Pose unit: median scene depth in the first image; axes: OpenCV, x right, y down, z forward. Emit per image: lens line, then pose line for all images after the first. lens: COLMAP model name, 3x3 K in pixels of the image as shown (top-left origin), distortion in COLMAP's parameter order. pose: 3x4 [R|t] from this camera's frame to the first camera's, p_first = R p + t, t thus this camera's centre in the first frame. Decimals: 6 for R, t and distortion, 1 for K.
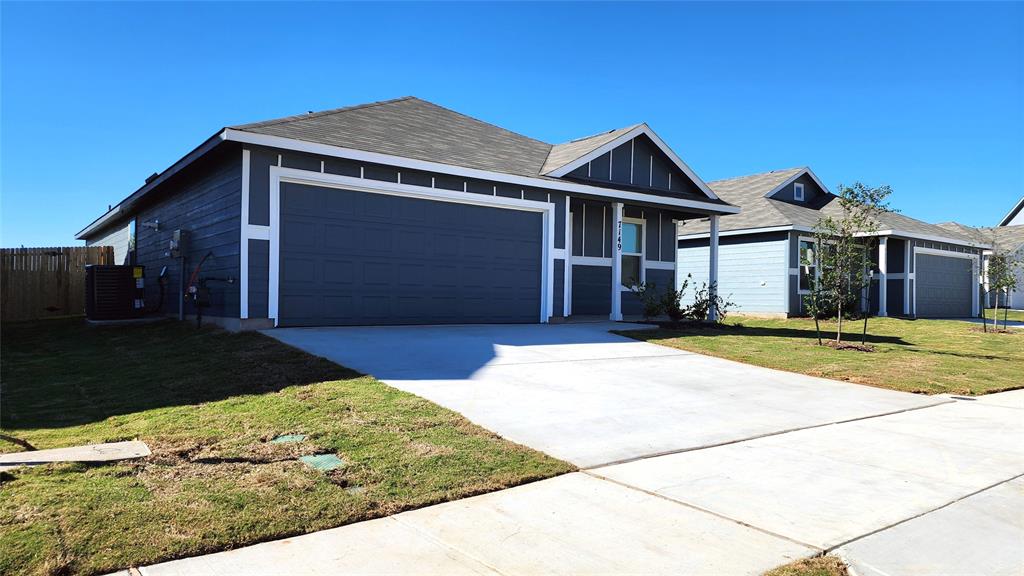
lens RADIAL K [[692.7, 0, 512.8], [0, 692.7, 288.9], [0, 0, 1]] dist [0.027310, -0.003119]
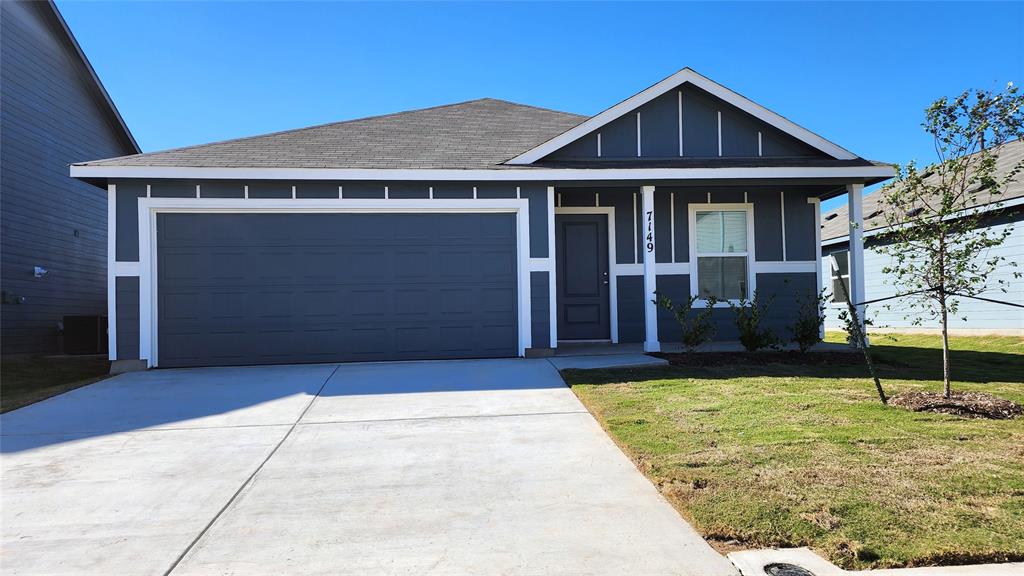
lens RADIAL K [[692.7, 0, 516.7], [0, 692.7, 292.6], [0, 0, 1]] dist [0.027310, -0.003119]
pose [[0.851659, -0.049961, -0.521710, 0.437084], [0.041319, 0.998748, -0.028194, -0.000149], [0.522466, 0.002456, 0.852657, 0.347220]]
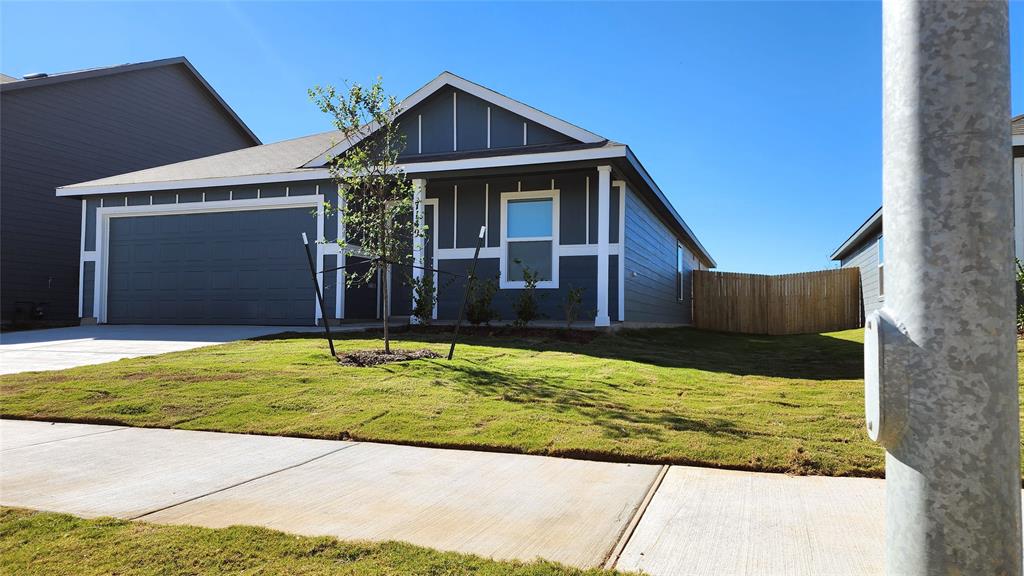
lens RADIAL K [[692.7, 0, 513.9], [0, 692.7, 285.9], [0, 0, 1]] dist [0.027310, -0.003119]
pose [[0.549357, -0.042307, -0.834516, 0.956363], [0.016647, 0.999073, -0.039691, 0.036430], [0.835422, 0.007912, 0.549552, 0.702808]]
